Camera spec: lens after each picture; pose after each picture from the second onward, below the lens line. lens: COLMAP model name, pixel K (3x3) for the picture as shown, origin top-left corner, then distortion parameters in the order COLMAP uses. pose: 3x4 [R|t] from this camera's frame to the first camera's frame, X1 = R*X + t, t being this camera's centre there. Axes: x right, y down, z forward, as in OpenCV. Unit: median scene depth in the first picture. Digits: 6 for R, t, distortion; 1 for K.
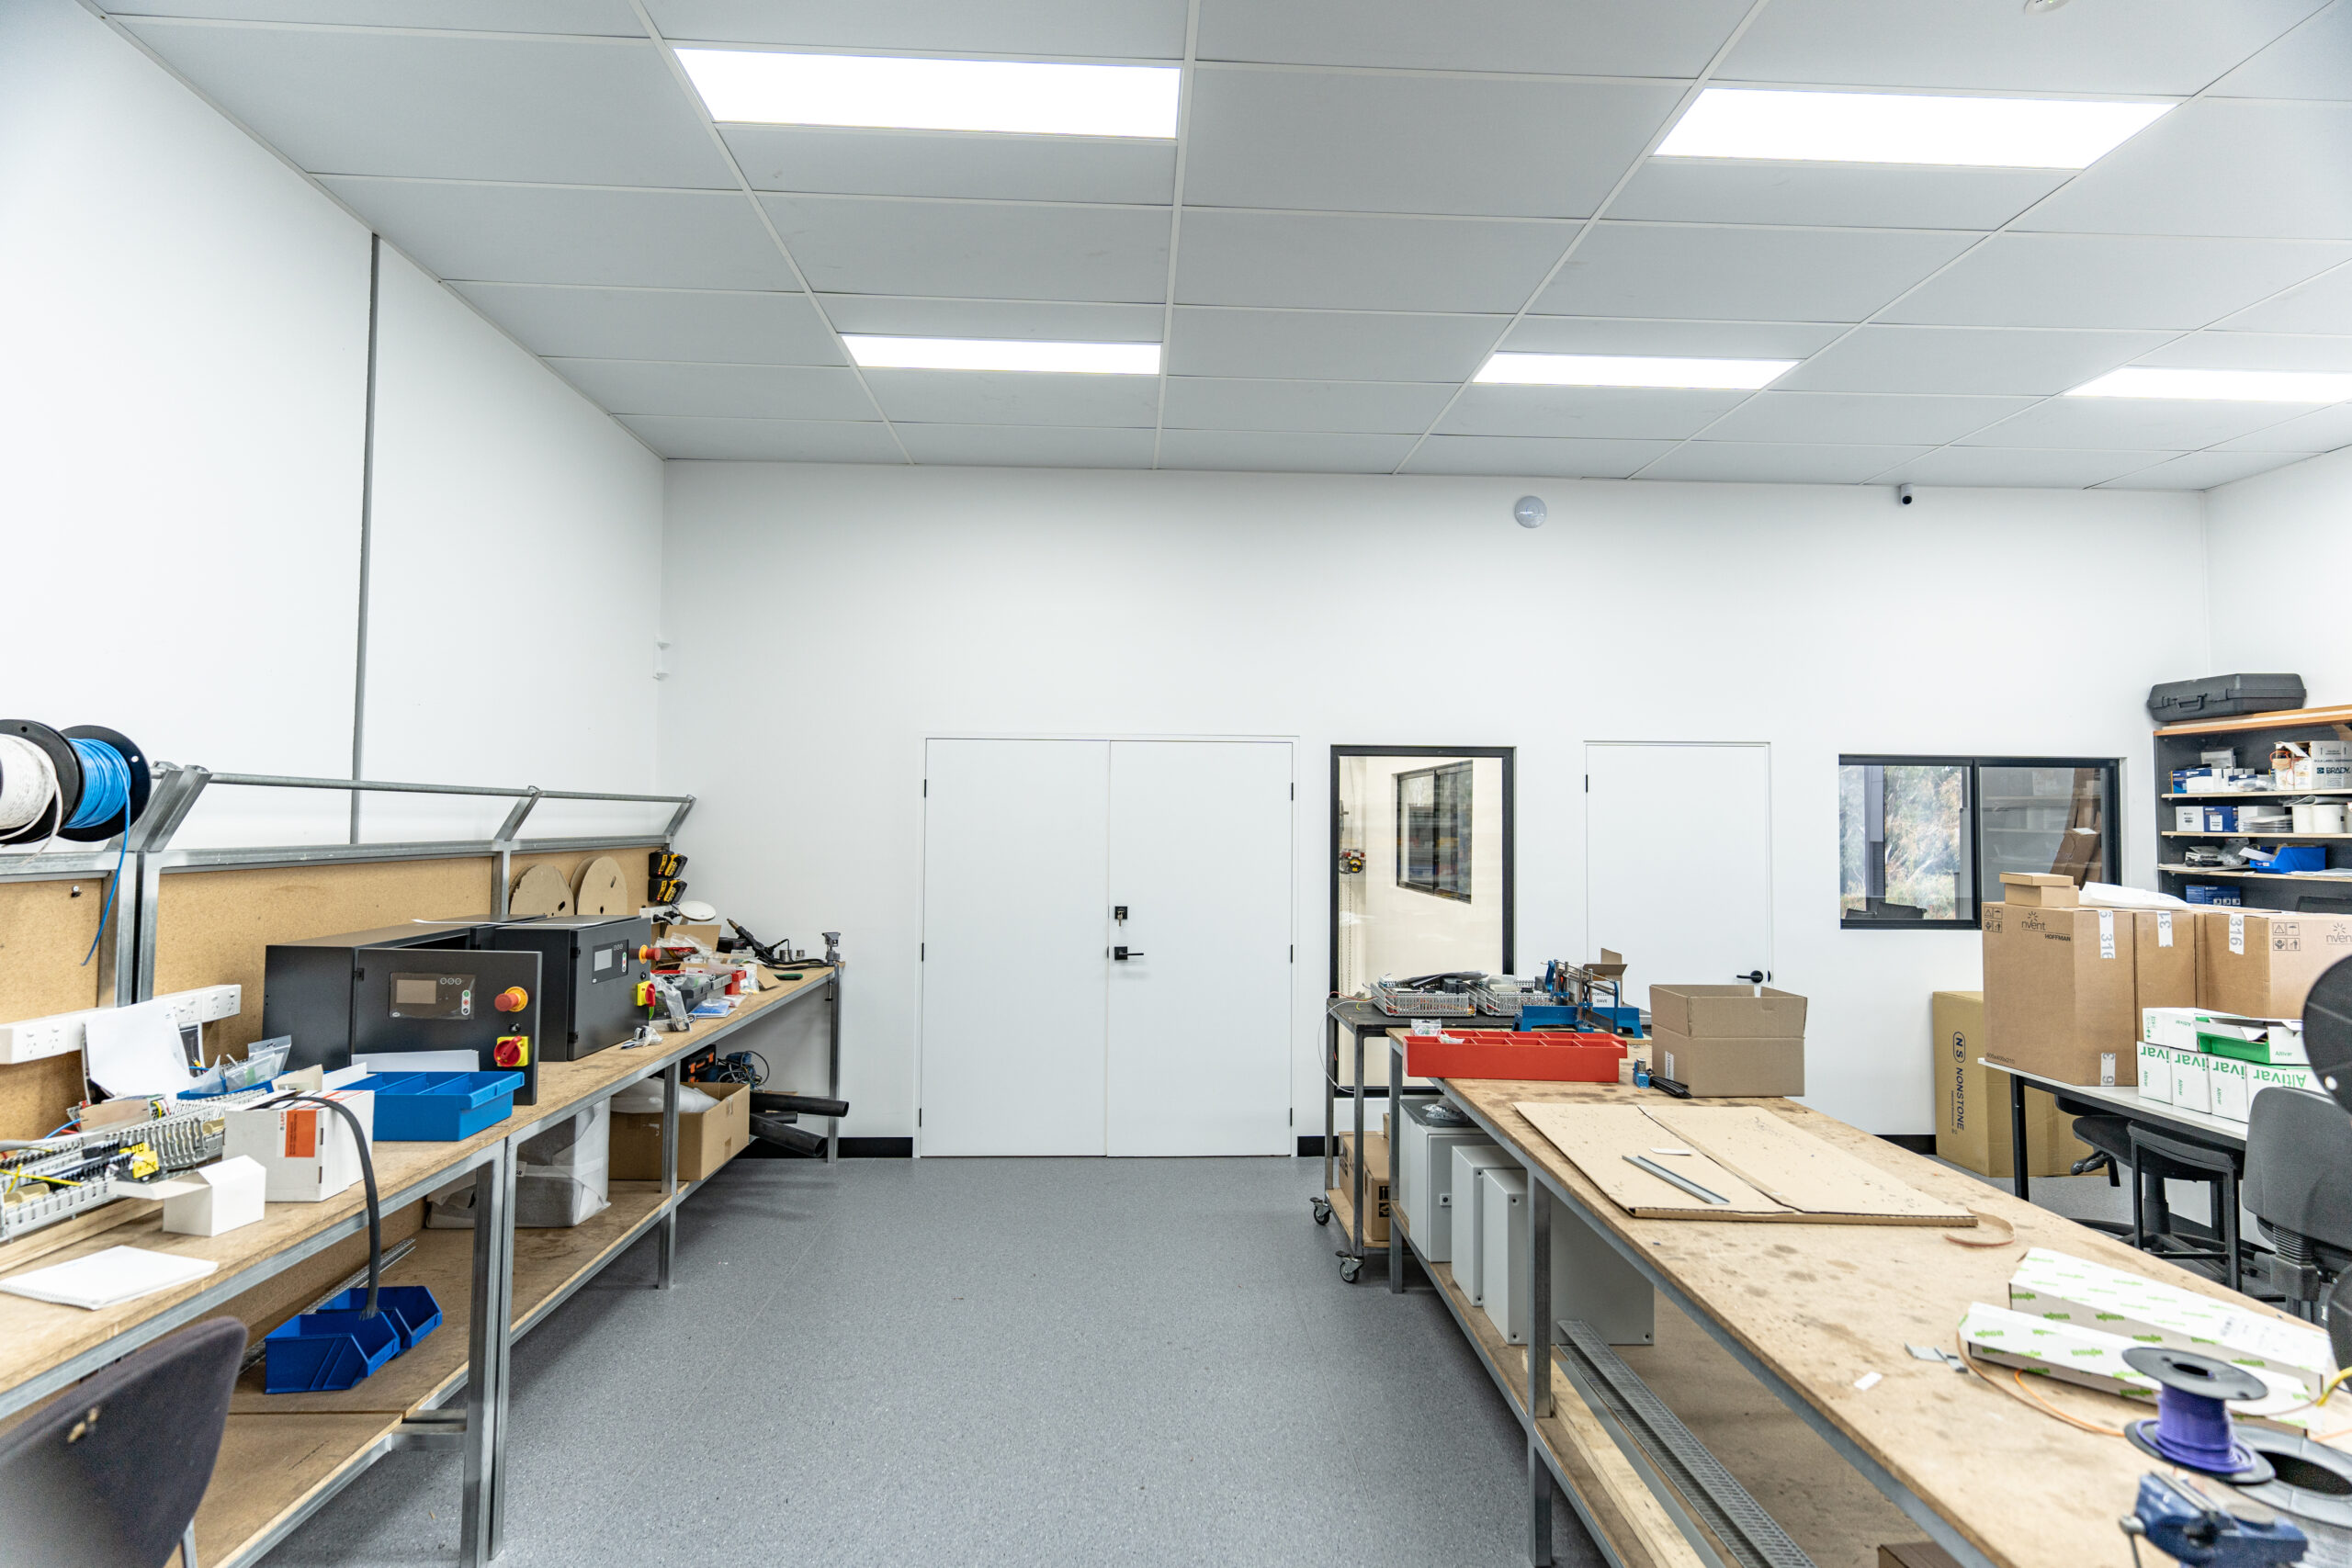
lens RADIAL K [[1122.8, 0, 1181.2], [0, 1122.8, 785.6], [0, 0, 1]] dist [0.006370, 0.000377]
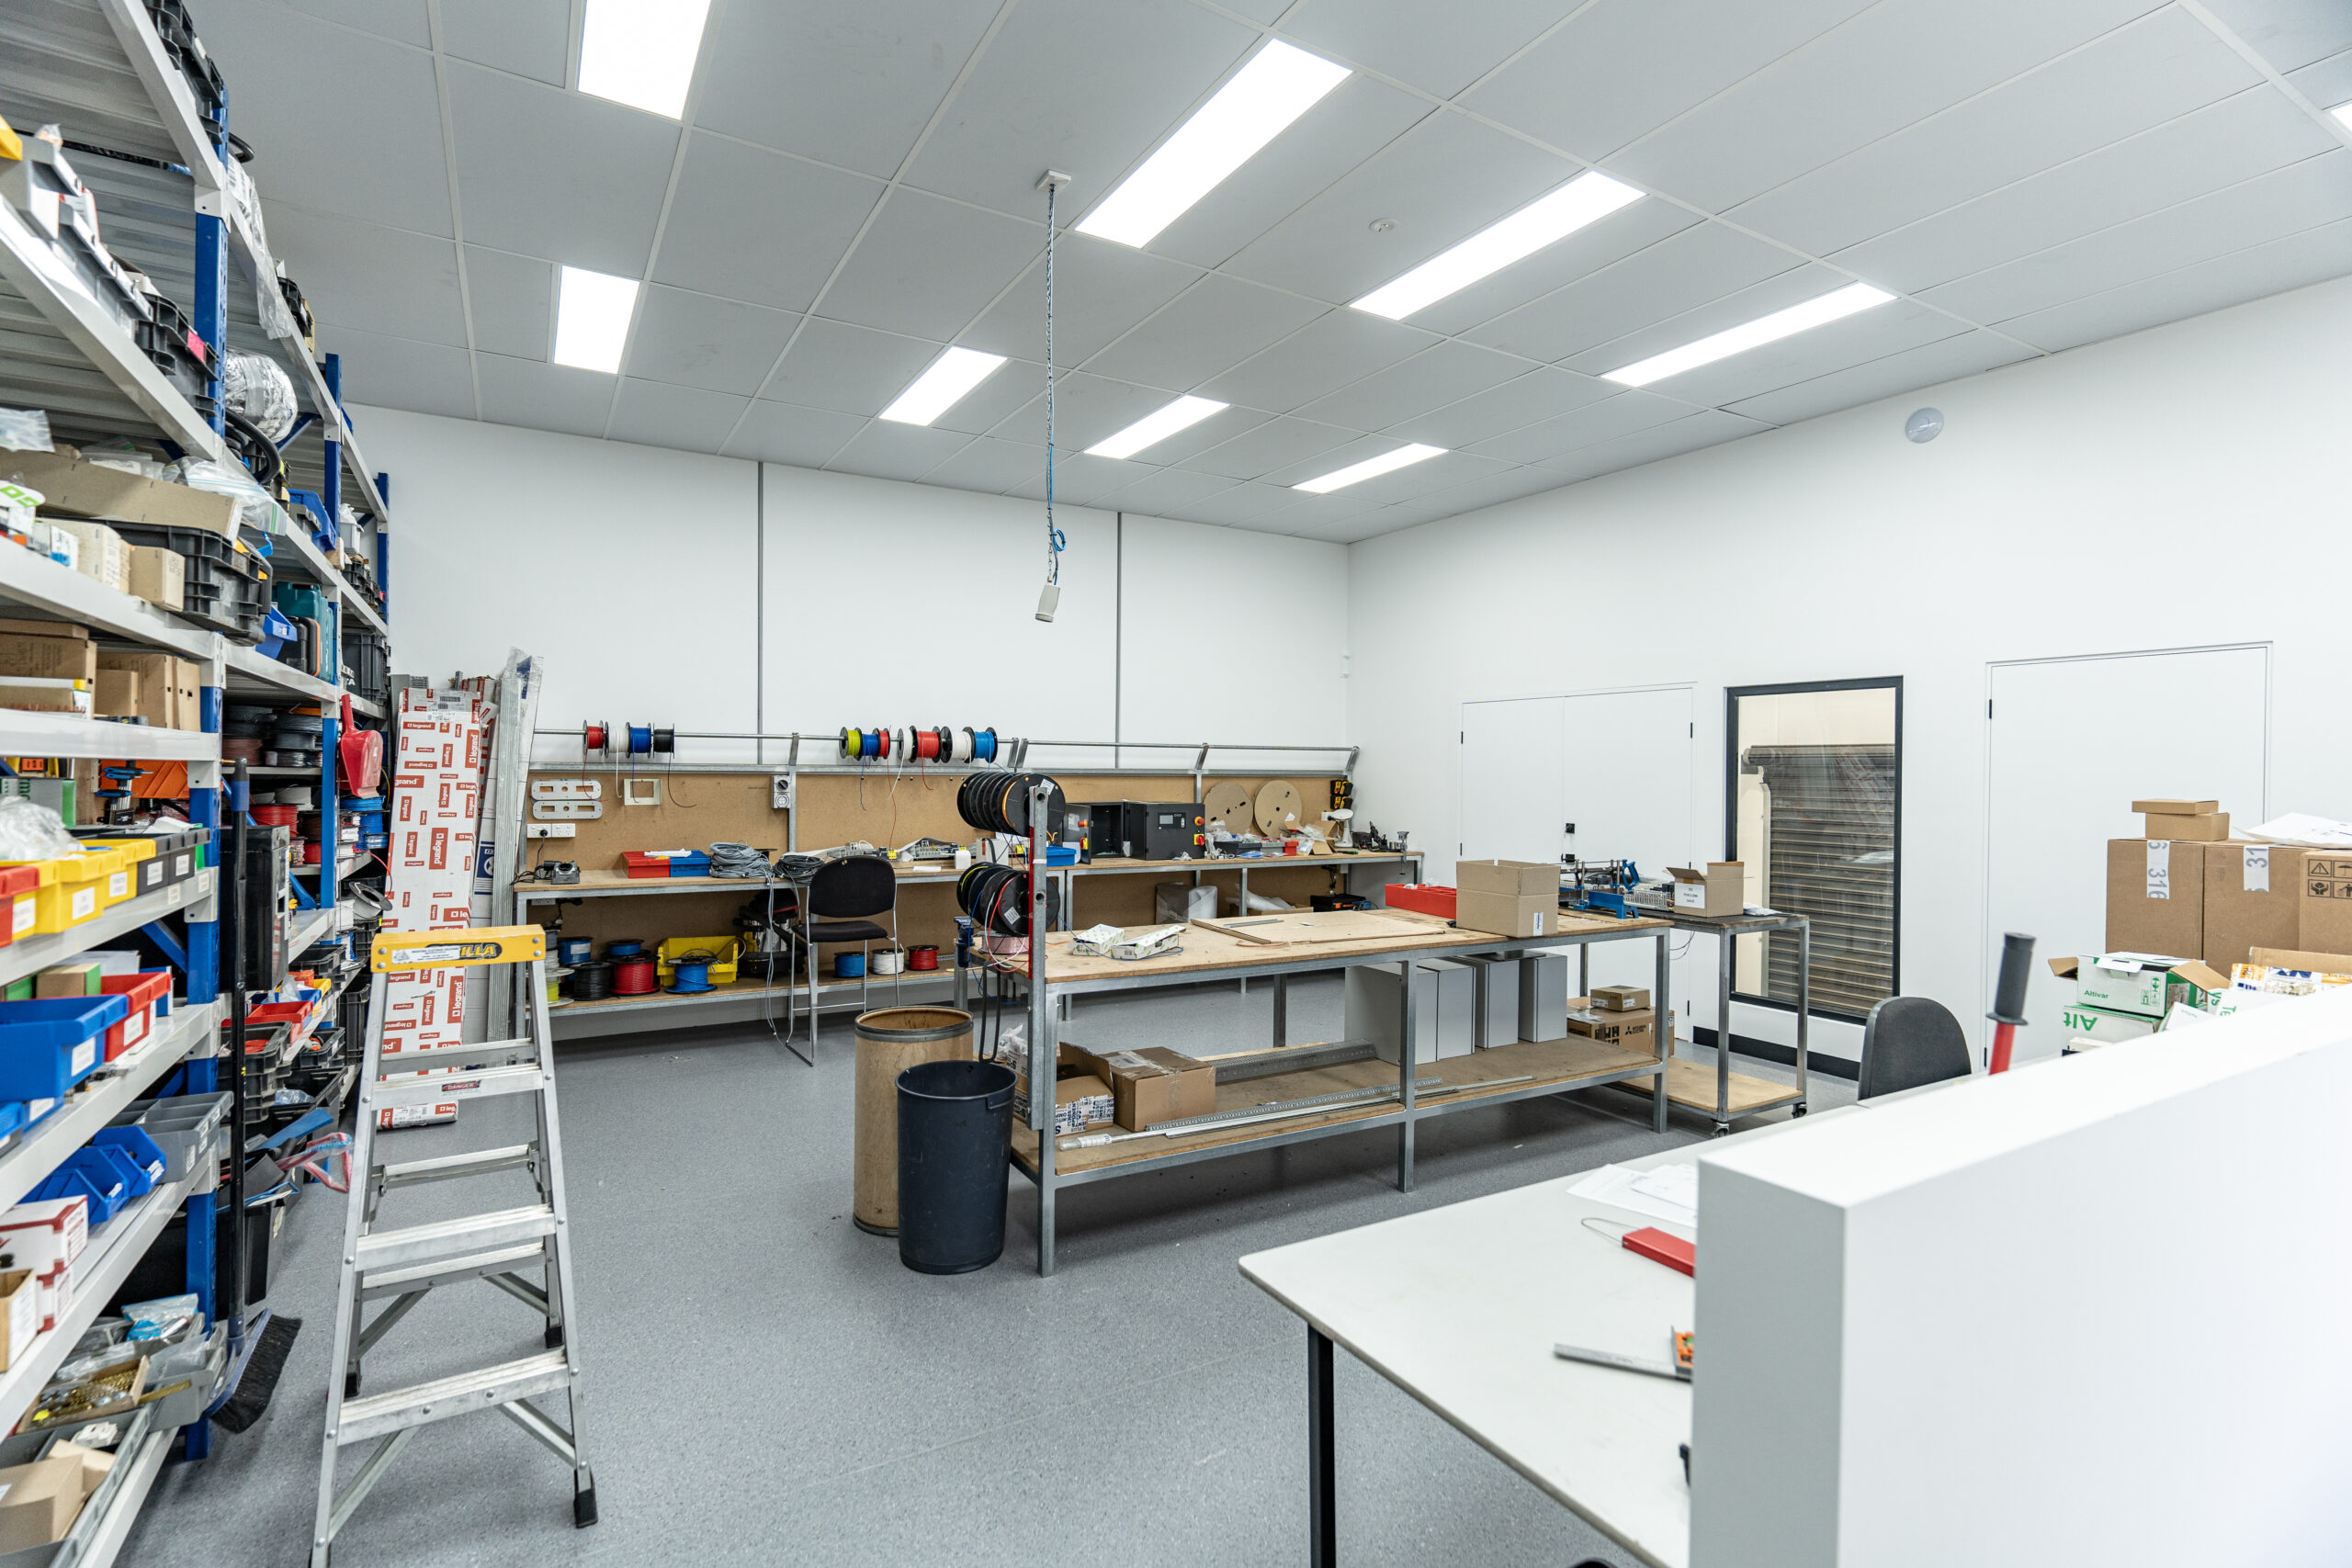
lens RADIAL K [[1122.8, 0, 1179.2], [0, 1122.8, 777.5], [0, 0, 1]] dist [0.006370, 0.000377]
pose [[0.466747, -0.001225, -0.884390, 1.106024], [0.025015, 0.999617, 0.011817, 0.034146], [0.884037, -0.027639, 0.466599, -0.011212]]
